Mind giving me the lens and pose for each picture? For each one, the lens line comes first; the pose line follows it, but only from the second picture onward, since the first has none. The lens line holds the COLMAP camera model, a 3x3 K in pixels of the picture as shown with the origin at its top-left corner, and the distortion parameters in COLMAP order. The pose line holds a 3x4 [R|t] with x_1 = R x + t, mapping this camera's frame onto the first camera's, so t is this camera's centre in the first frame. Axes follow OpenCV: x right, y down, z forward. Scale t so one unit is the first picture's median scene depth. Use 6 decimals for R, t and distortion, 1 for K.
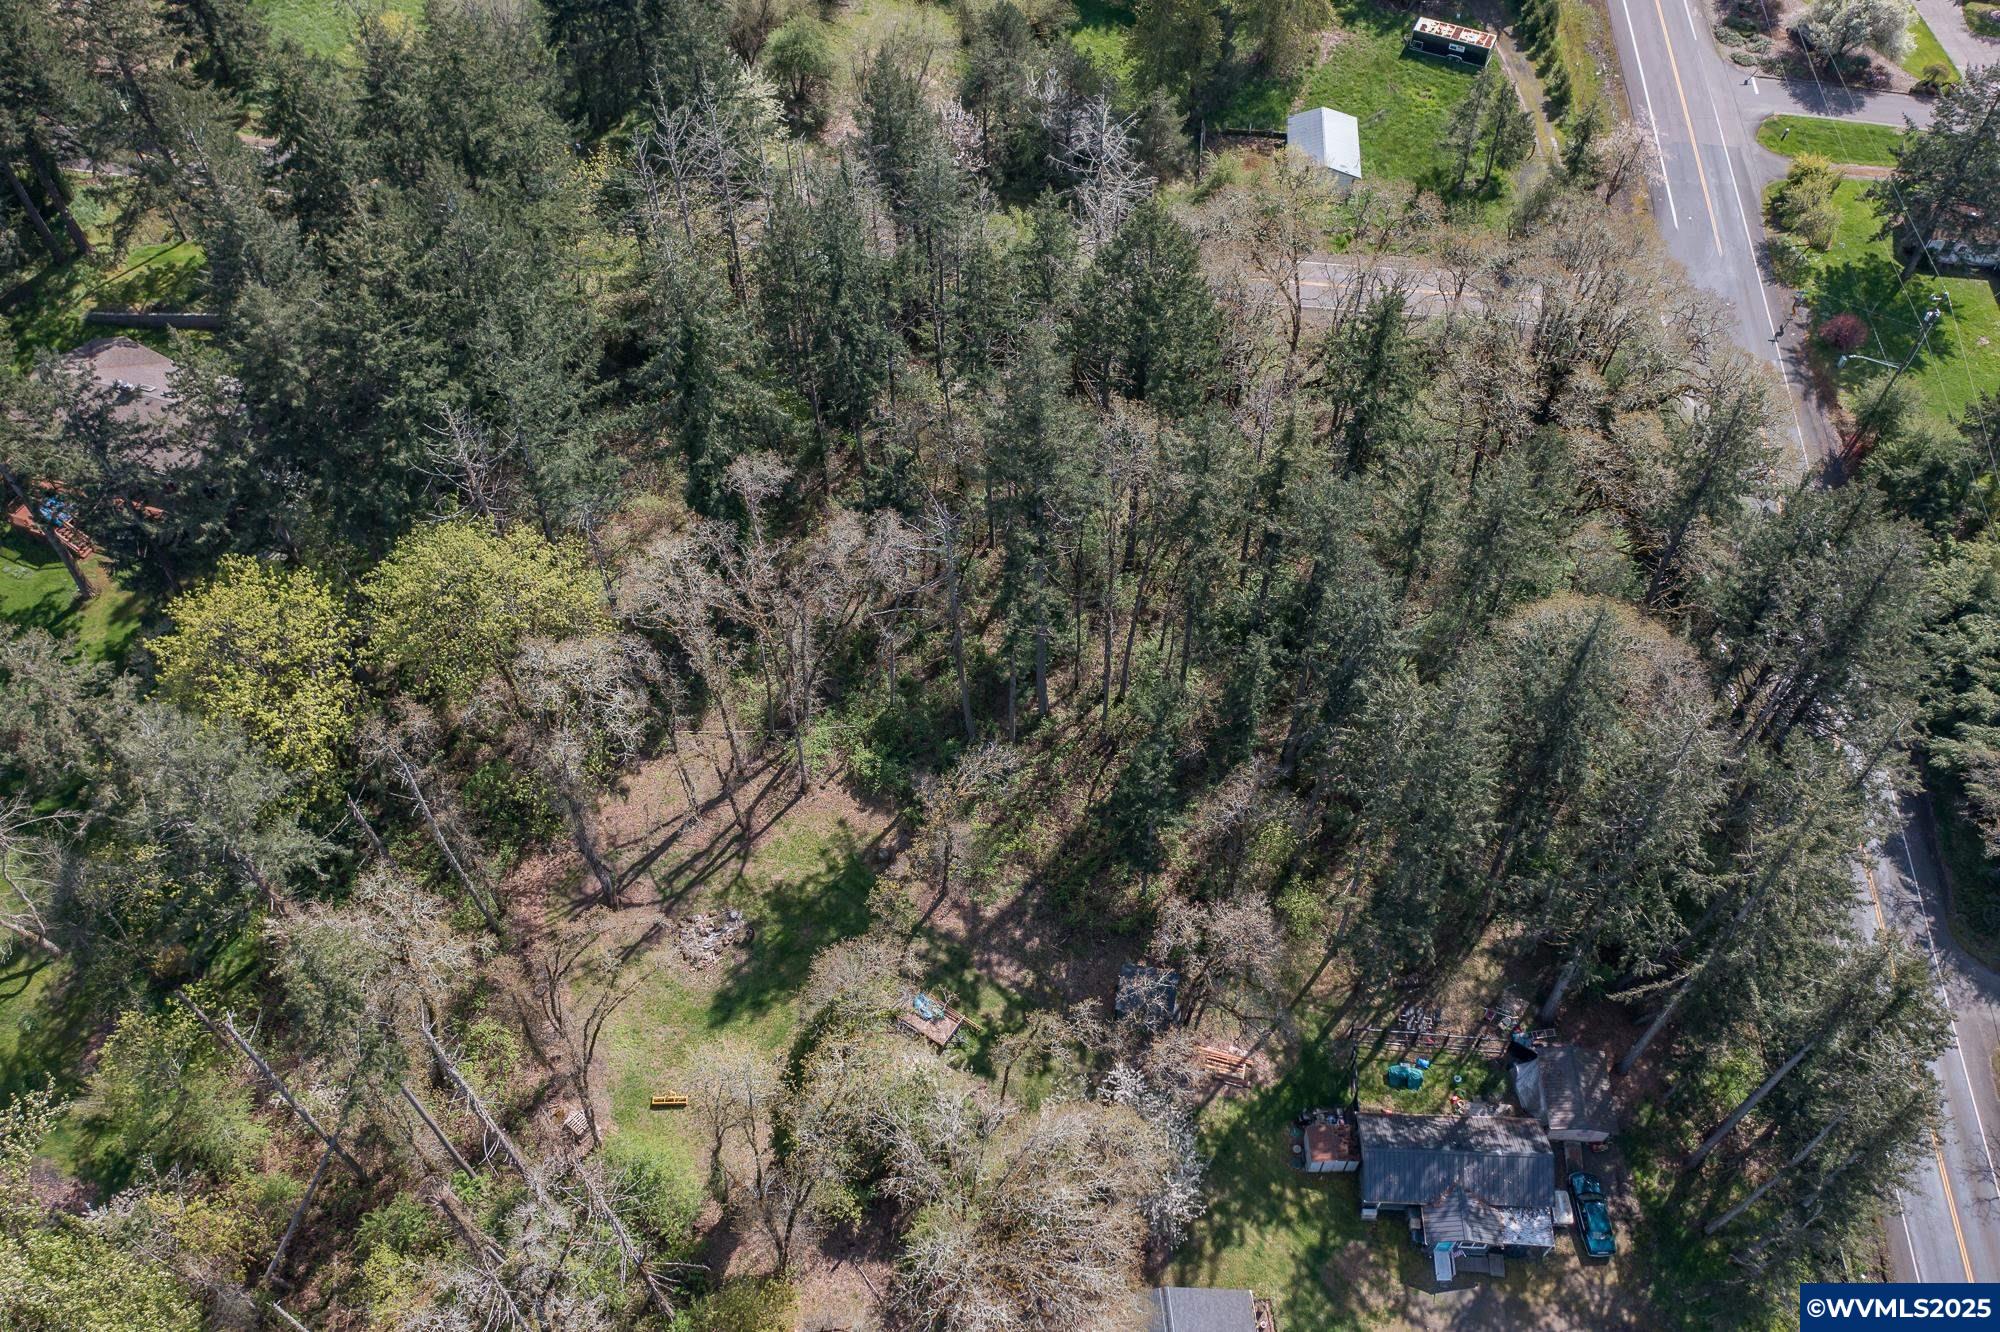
lens RADIAL K [[1579.0, 0, 1000.0], [0, 1579.0, 666.0], [0, 0, 1]] dist [-0.014625, 0.001195]
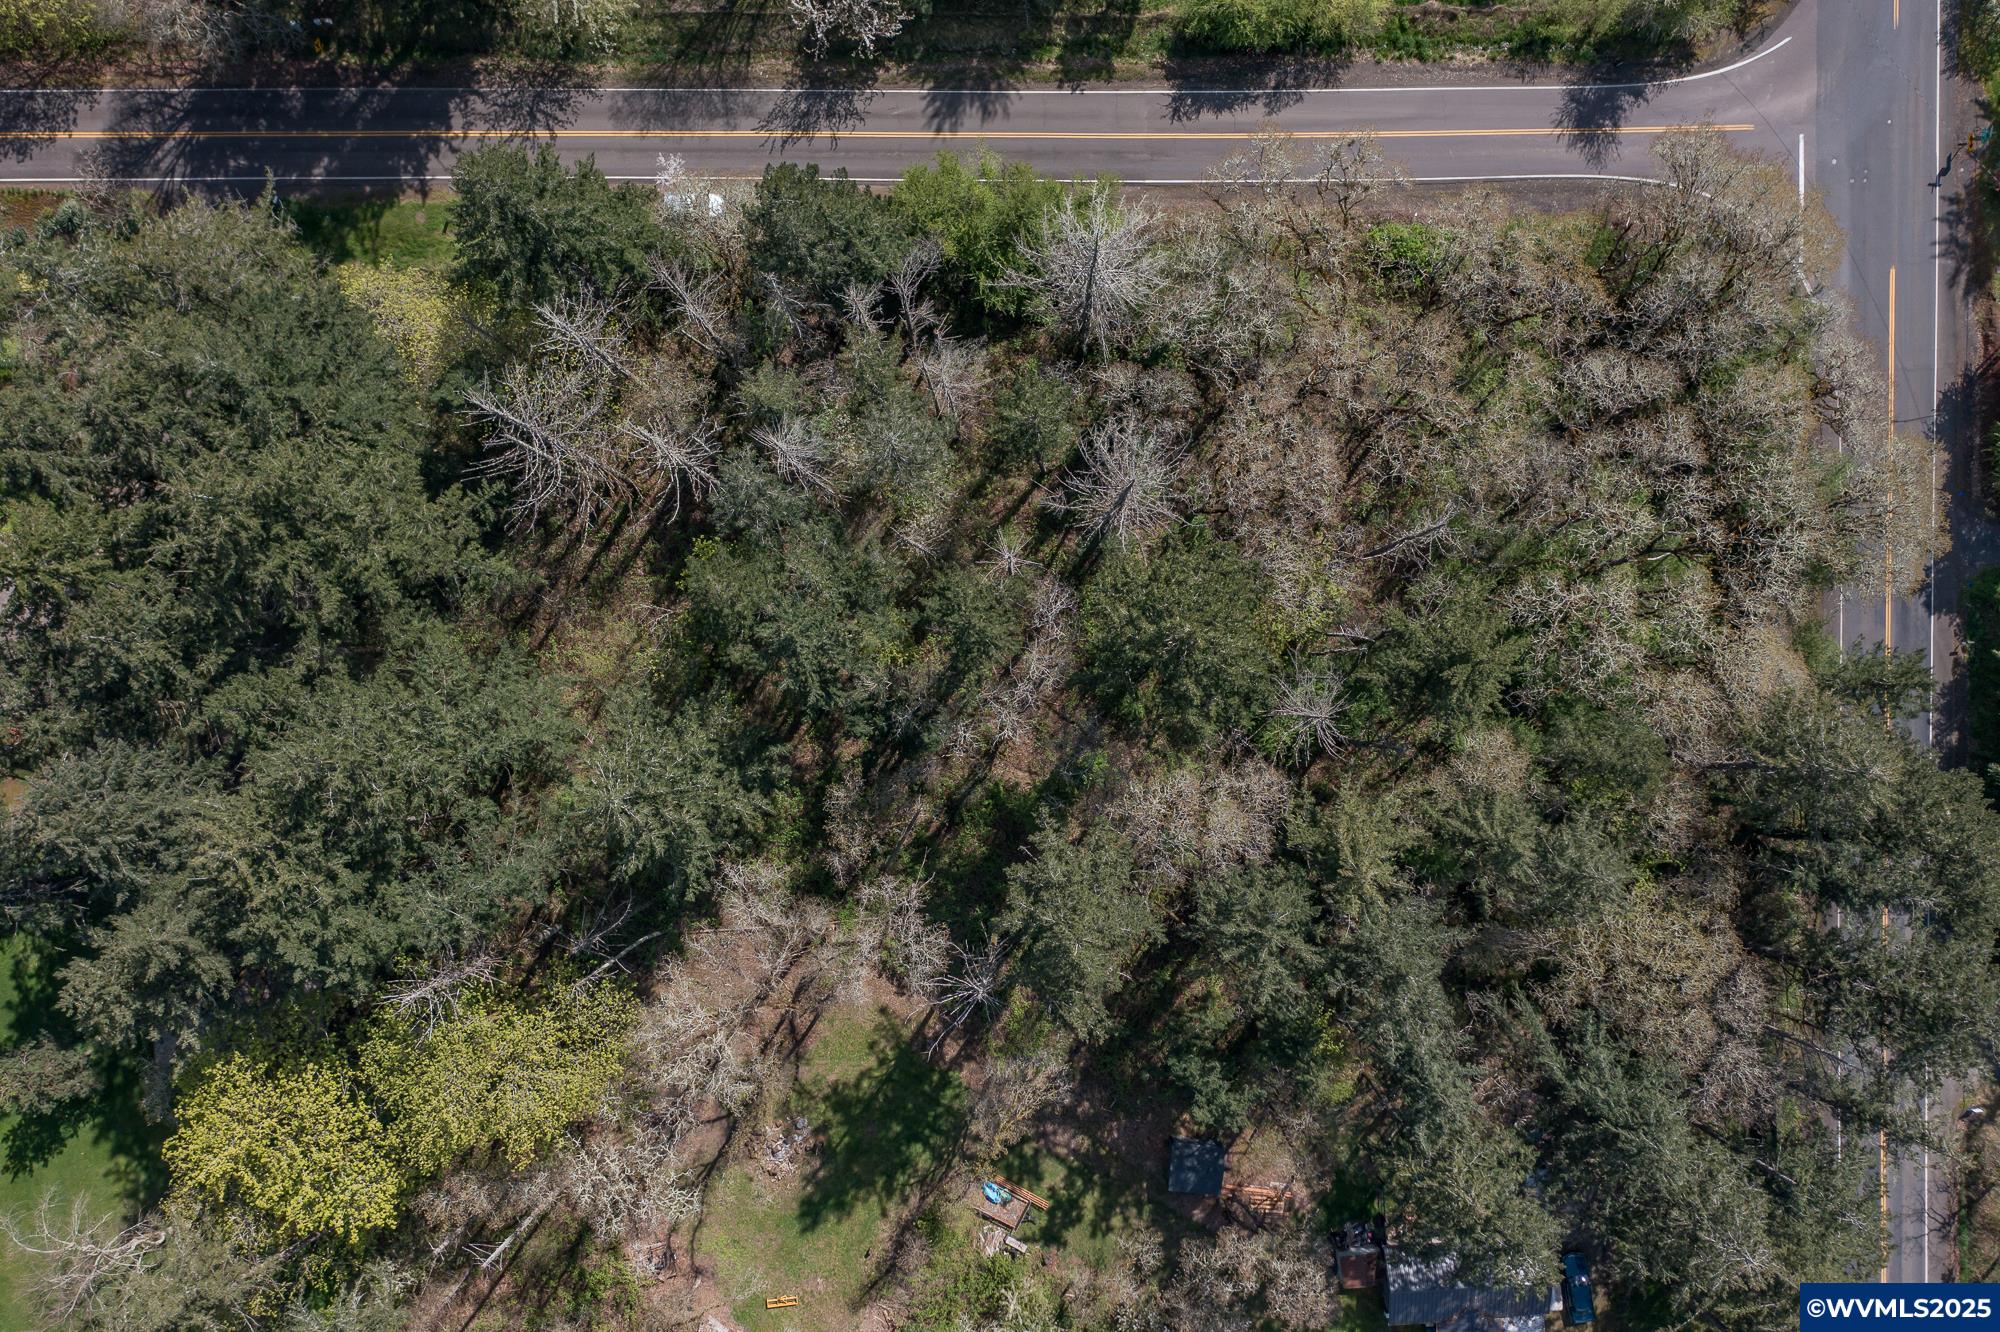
lens RADIAL K [[1579.0, 0, 1000.0], [0, 1579.0, 666.0], [0, 0, 1]] dist [-0.014625, 0.001195]
pose [[0.993223, -0.116219, -0.000524, -0.000217], [0.091941, 0.782964, 0.615235, -0.720496], [-0.071092, -0.611114, 0.788343, 0.353152]]
